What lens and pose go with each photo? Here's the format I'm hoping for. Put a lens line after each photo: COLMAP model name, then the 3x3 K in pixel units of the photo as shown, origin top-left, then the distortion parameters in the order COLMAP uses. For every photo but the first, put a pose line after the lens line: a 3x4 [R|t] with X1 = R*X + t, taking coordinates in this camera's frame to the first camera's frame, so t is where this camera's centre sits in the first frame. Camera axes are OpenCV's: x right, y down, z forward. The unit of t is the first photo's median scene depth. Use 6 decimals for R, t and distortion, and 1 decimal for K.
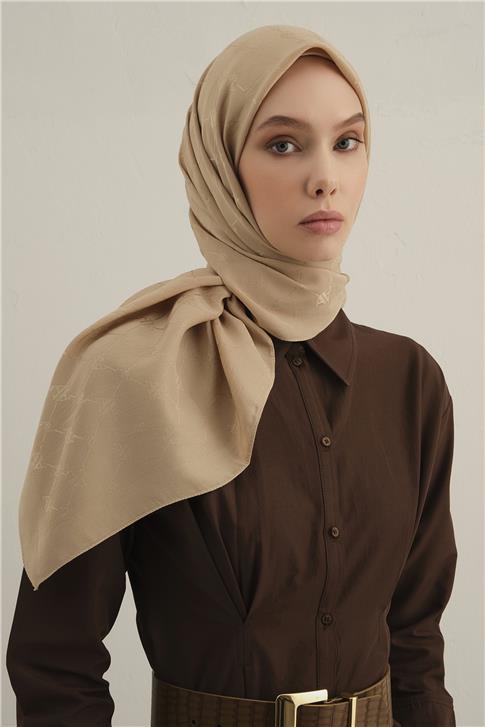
lens RADIAL K [[1423.2, 0, 244.9], [0, 1423.2, 365.9], [0, 0, 1]] dist [0.054852, 0.000000]
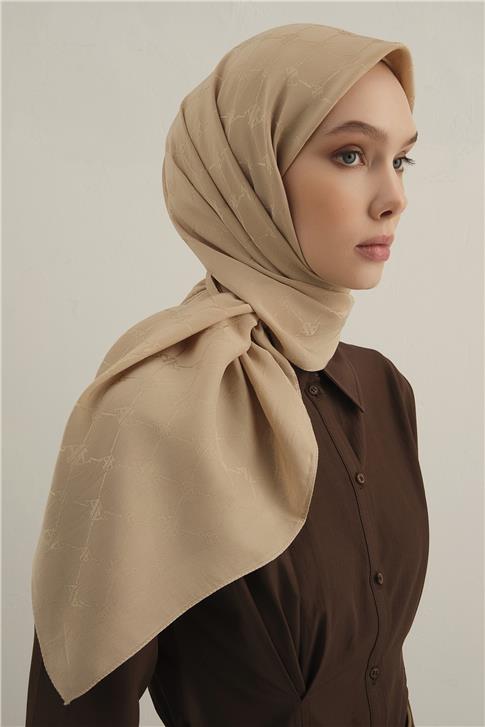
lens RADIAL K [[724.3, 0, 247.3], [0, 724.3, 359.2], [0, 0, 1]] dist [-0.087628, 0.000000]
pose [[0.957438, -0.020115, 0.287936, -0.156025], [-0.005767, 0.996036, 0.088759, -0.071335], [-0.288580, -0.086642, 0.953527, 0.594101]]
